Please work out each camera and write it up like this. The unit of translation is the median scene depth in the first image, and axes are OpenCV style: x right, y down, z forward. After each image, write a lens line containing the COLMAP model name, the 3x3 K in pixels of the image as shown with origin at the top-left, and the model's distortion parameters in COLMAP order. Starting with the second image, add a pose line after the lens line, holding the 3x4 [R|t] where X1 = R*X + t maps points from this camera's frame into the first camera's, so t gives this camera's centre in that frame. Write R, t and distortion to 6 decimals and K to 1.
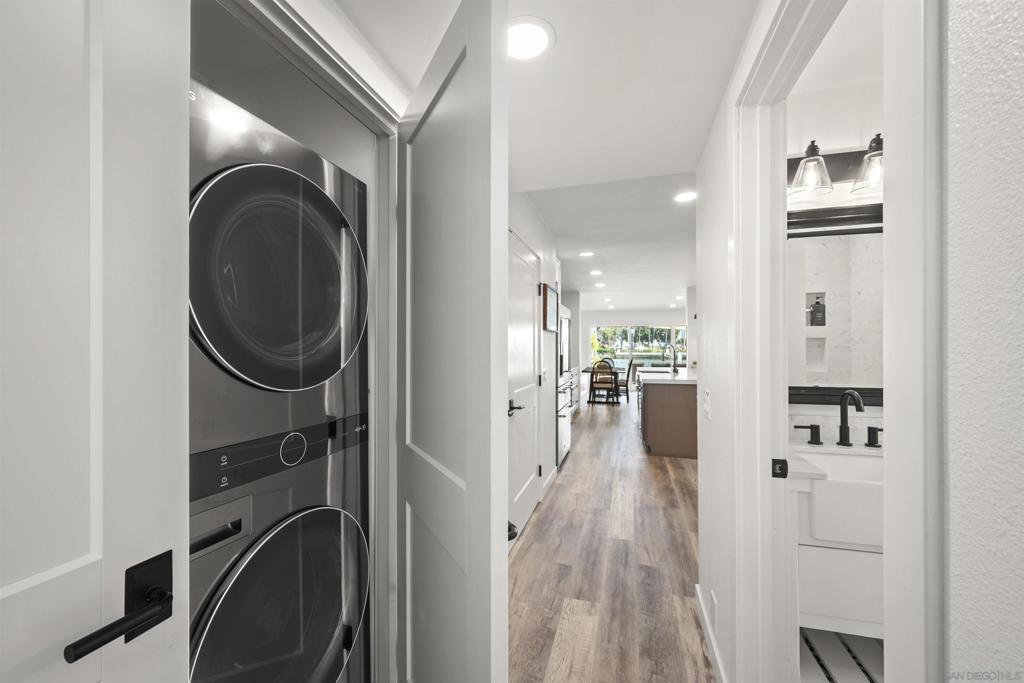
lens RADIAL K [[401.7, 0, 507.2], [0, 401.7, 345.5], [0, 0, 1]] dist [-0.001834, 0.000500]
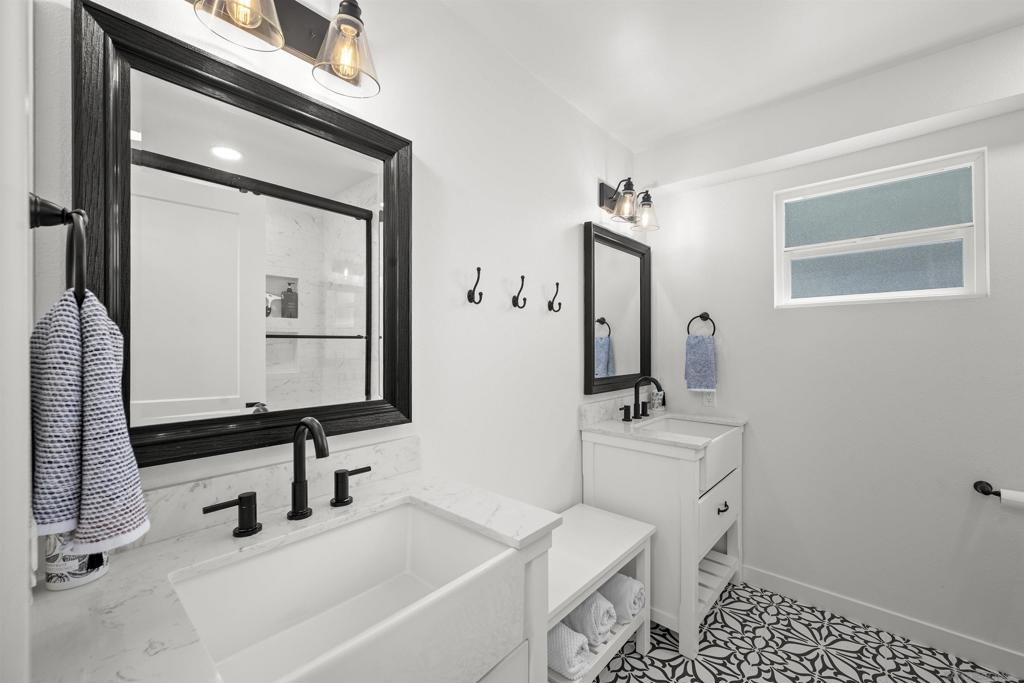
lens RADIAL K [[401.7, 0, 507.7], [0, 401.7, 343.5], [0, 0, 1]] dist [-0.001834, 0.000500]
pose [[0.433331, -0.003761, 0.901227, 0.461494], [0.010349, 0.999946, -0.000803, 0.016593], [-0.901176, 0.009674, 0.433346, 0.495046]]
